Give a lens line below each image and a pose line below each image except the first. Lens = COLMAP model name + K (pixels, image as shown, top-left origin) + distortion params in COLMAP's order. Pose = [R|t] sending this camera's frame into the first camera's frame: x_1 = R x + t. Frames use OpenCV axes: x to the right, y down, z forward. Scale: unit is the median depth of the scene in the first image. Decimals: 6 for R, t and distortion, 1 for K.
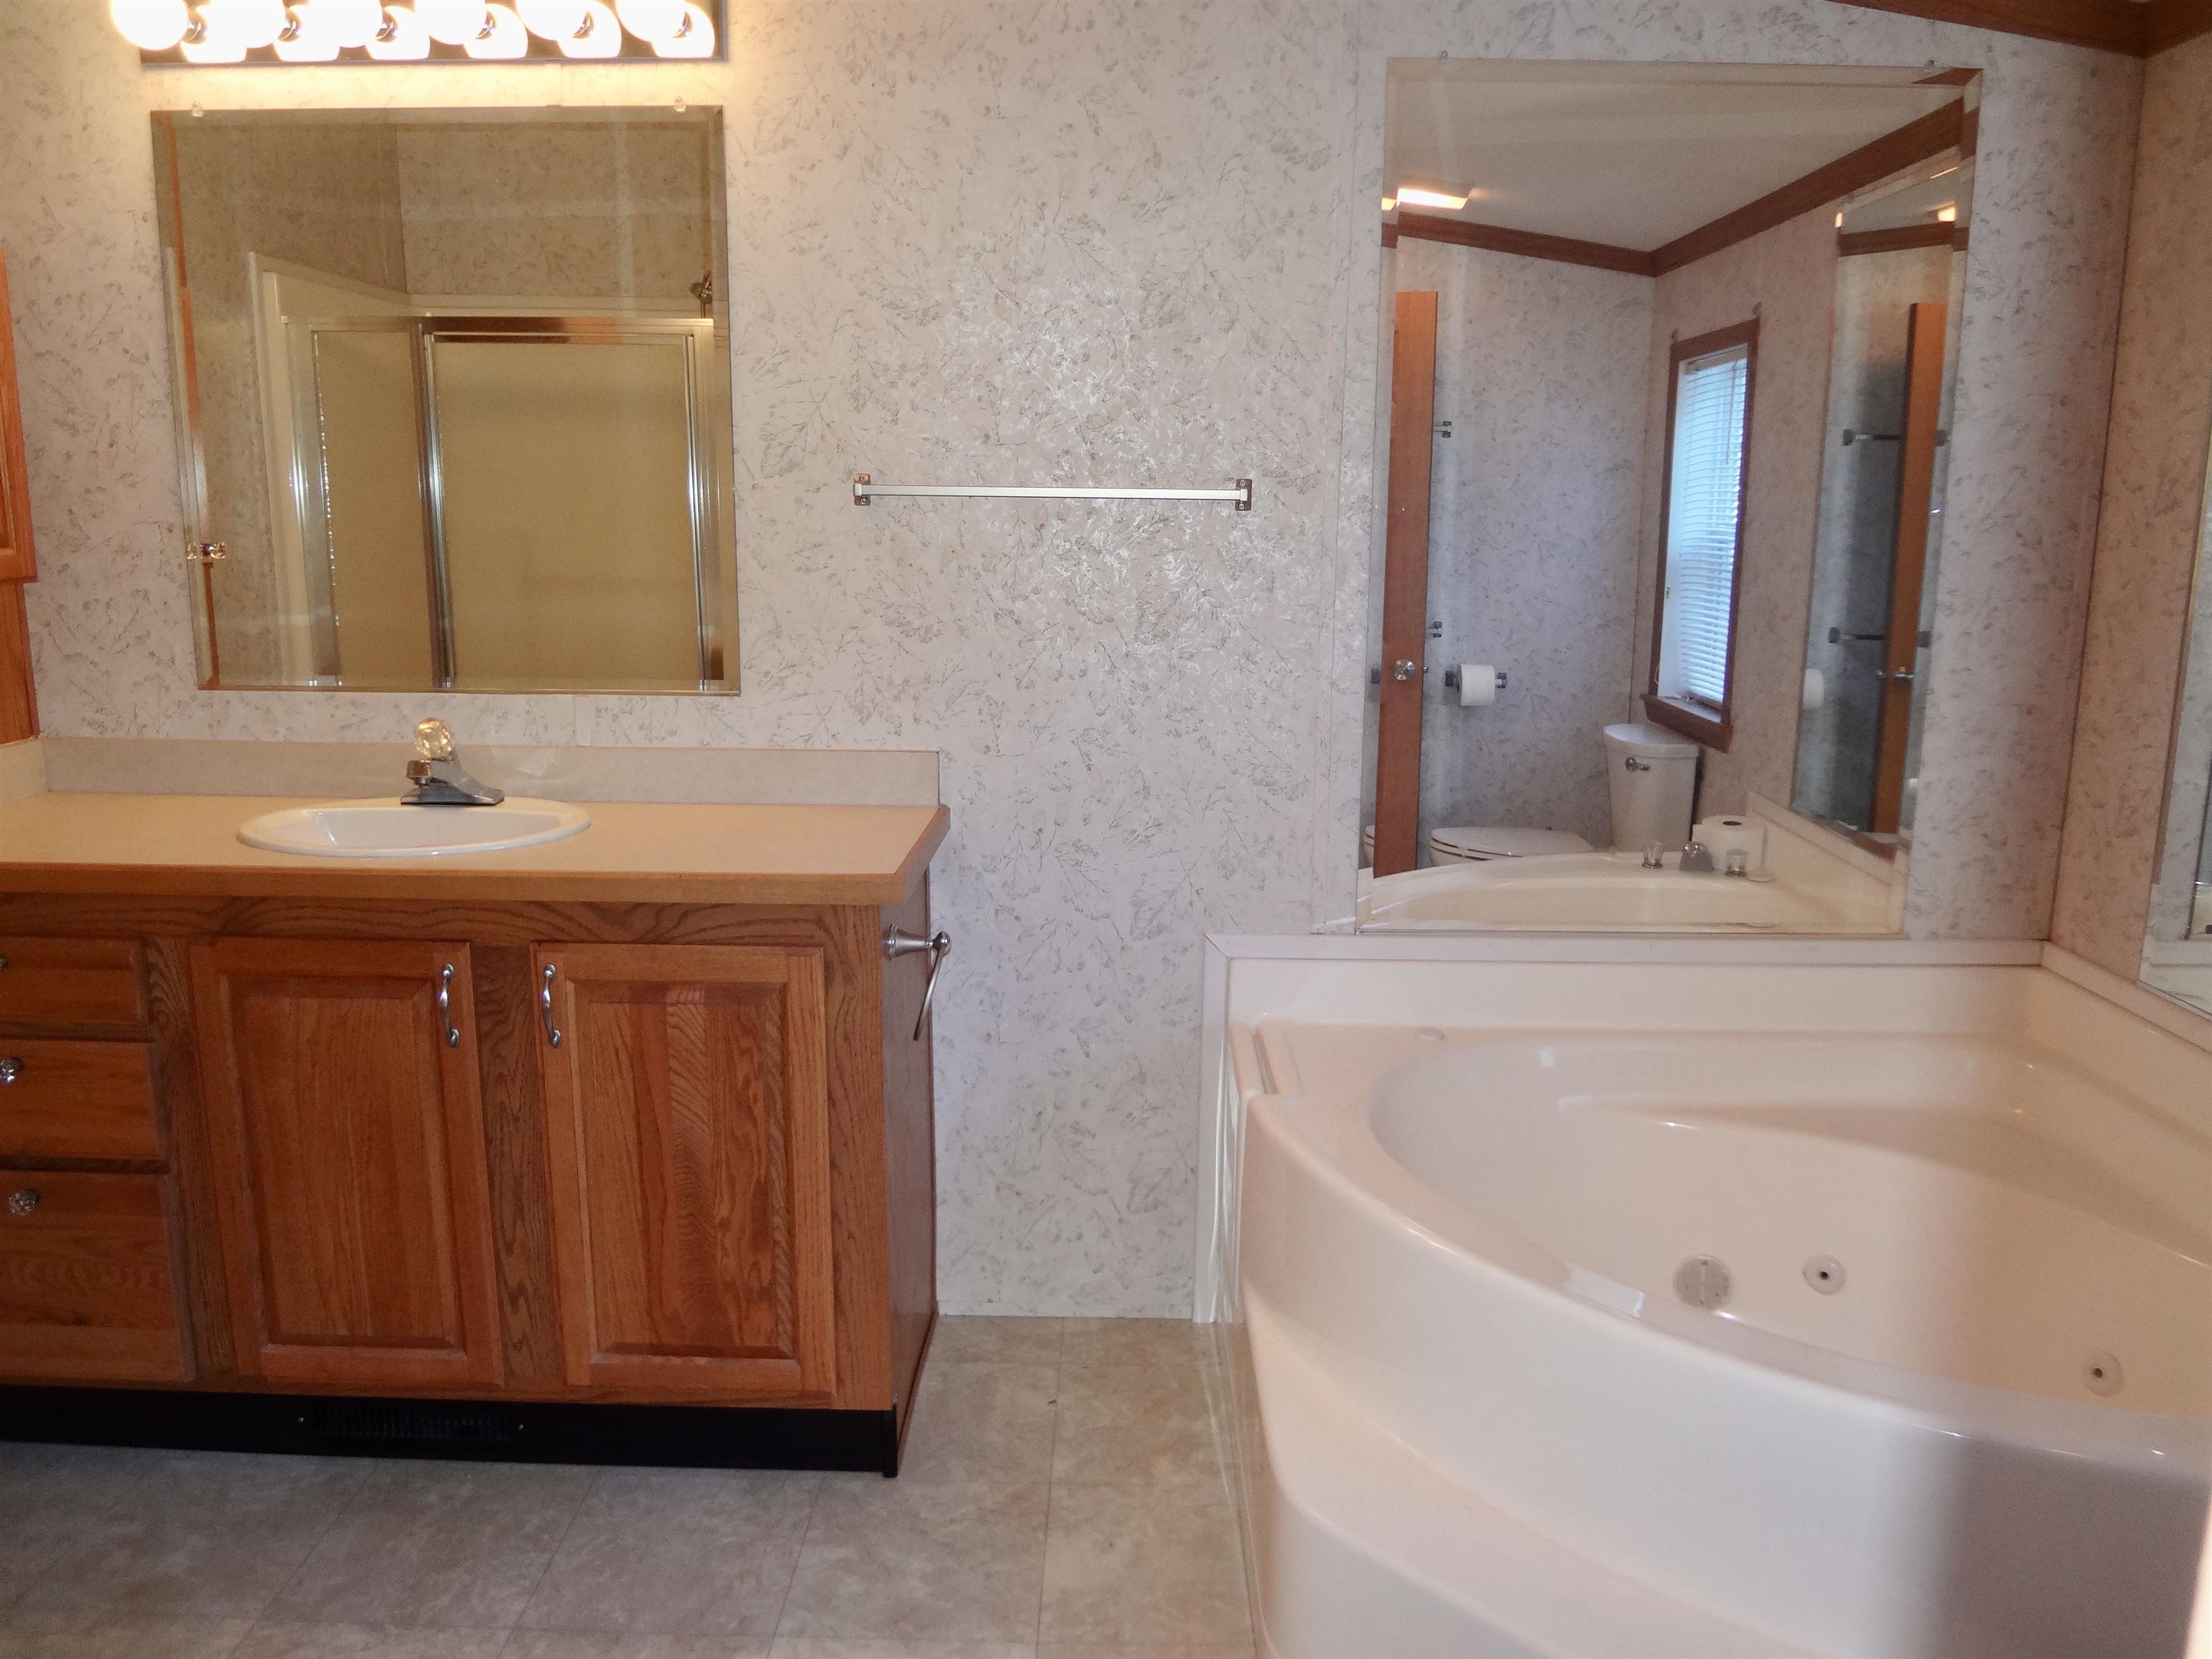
lens RADIAL K [[1669.7, 0, 1097.7], [0, 1669.7, 853.5], [0, 0, 1]] dist [-0.043328, 0.011853]
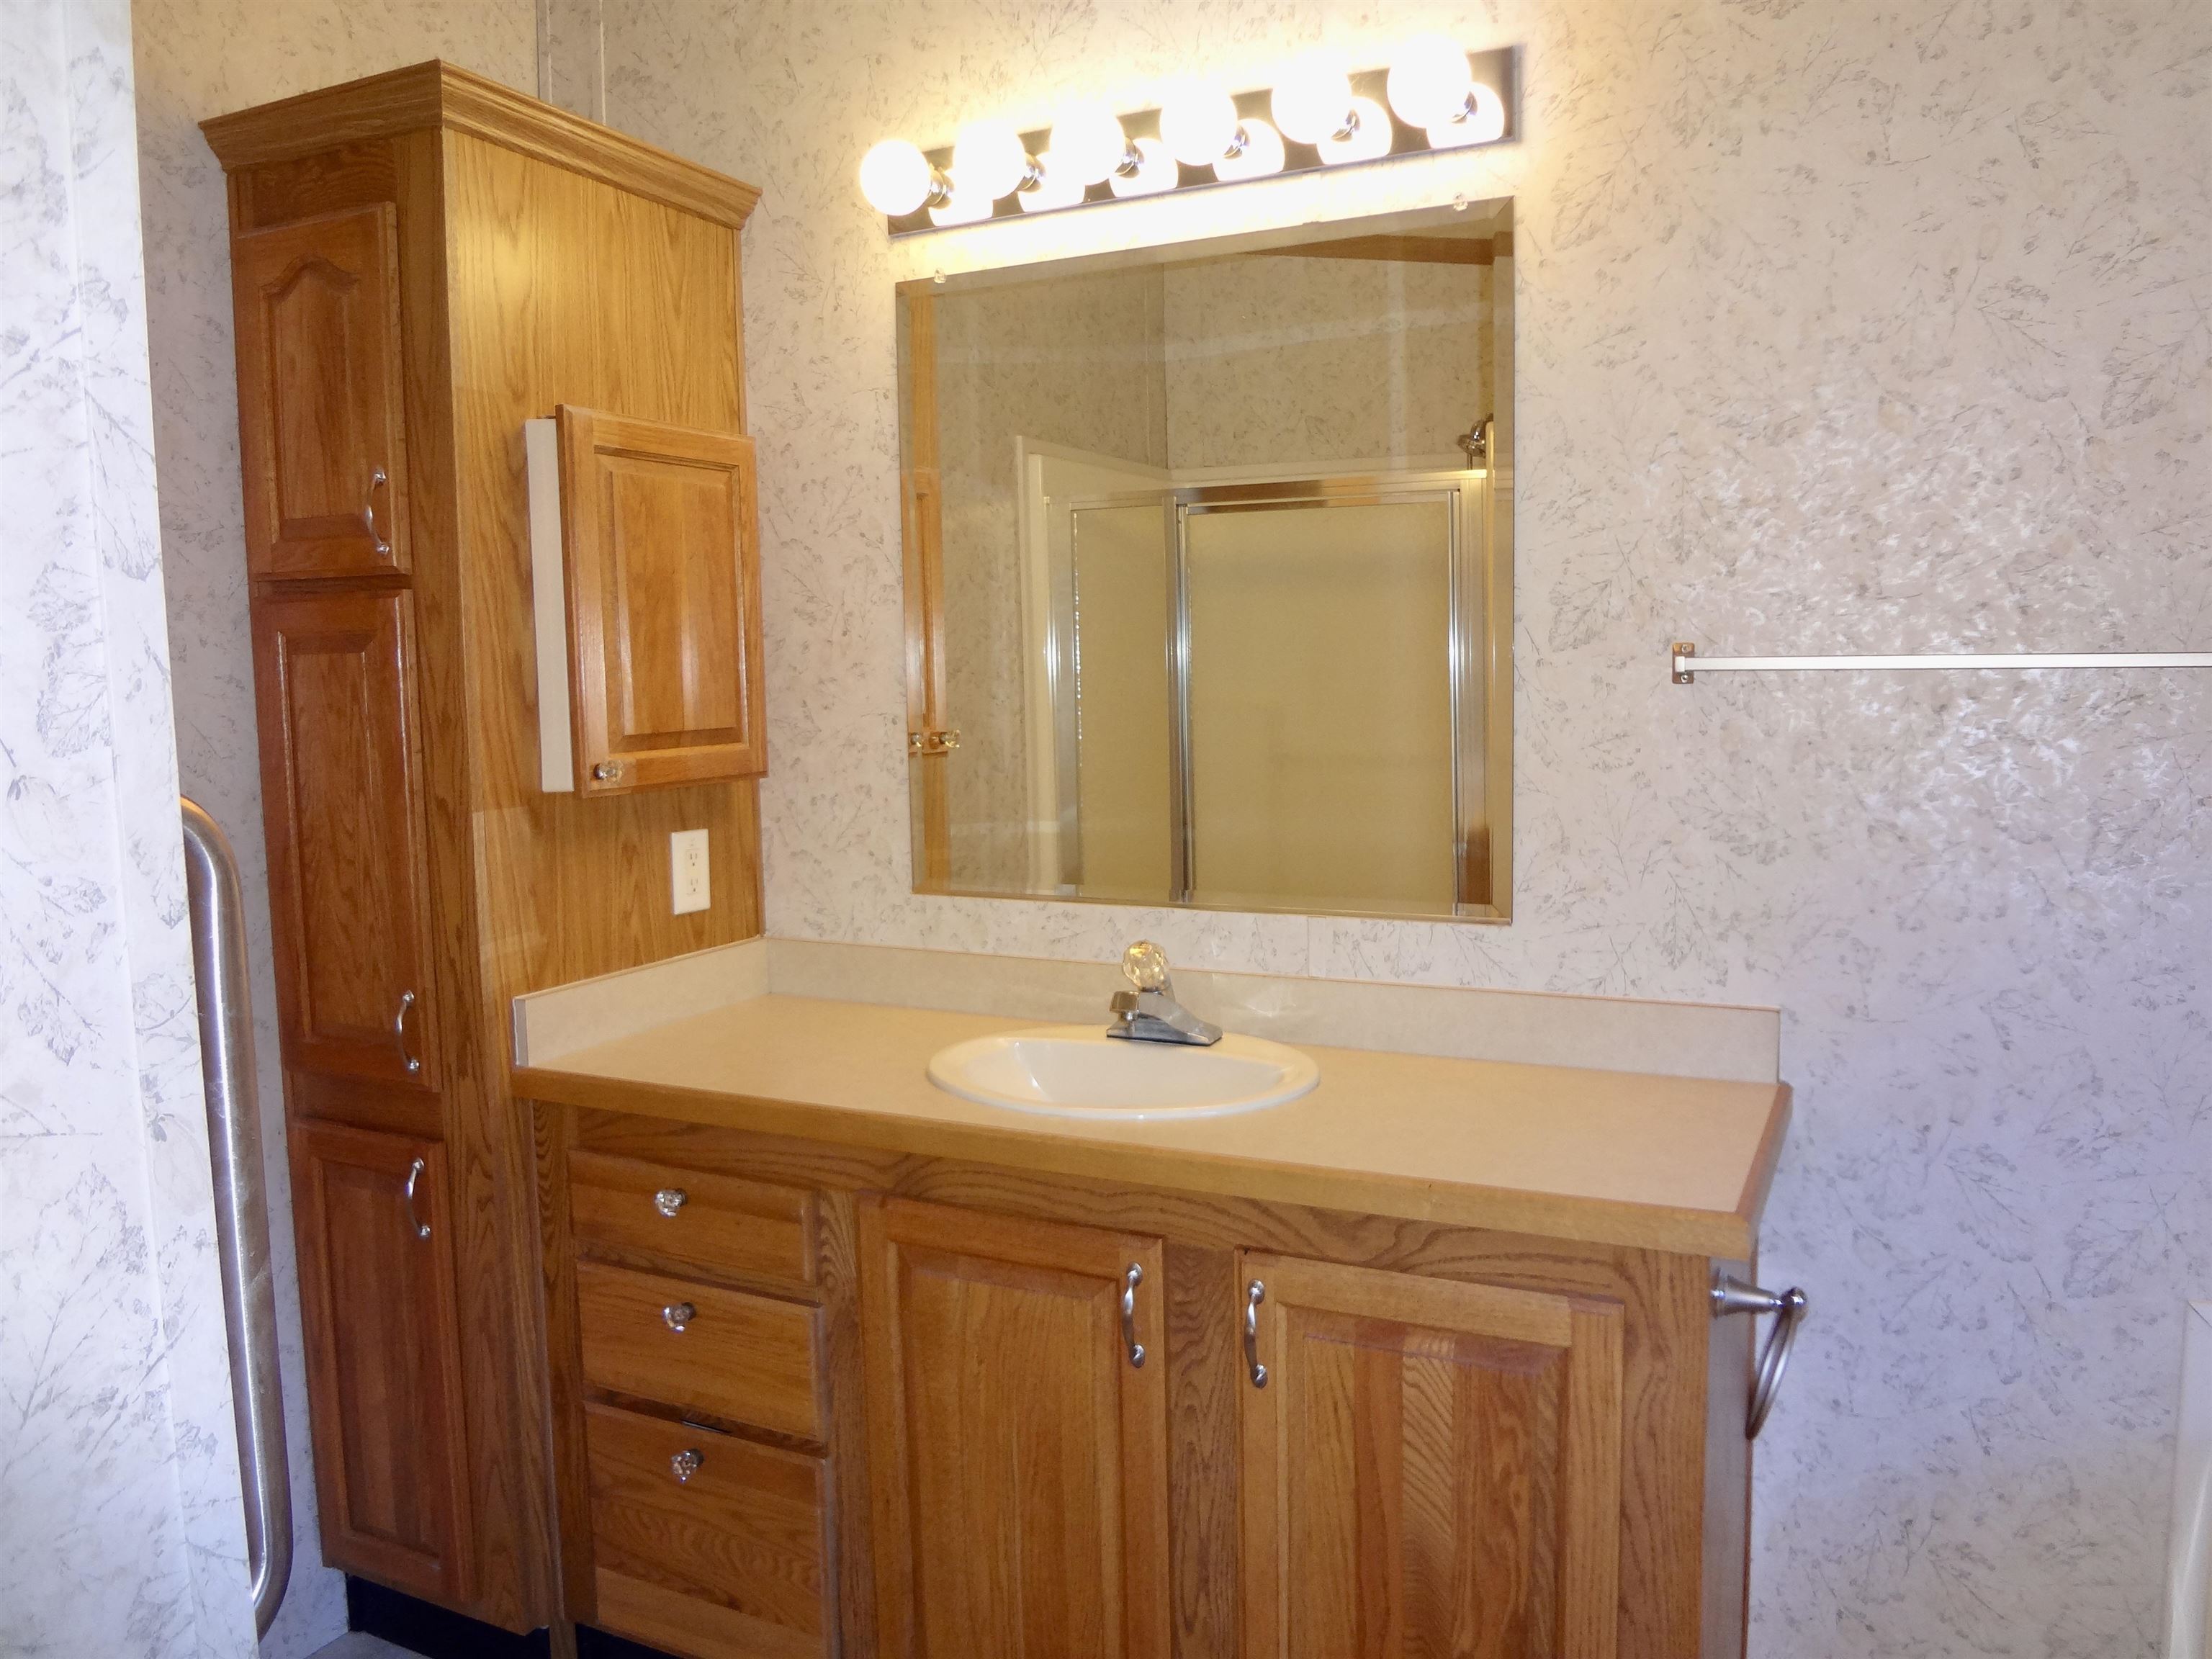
lens RADIAL K [[1687.9, 0, 1102.4], [0, 1687.9, 835.7], [0, 0, 1]] dist [-0.048973, 0.008623]
pose [[0.907196, 0.014437, -0.420460, -0.059953], [-0.058899, 0.993927, -0.092954, -0.054291], [0.416564, 0.109092, 0.902537, 0.209559]]
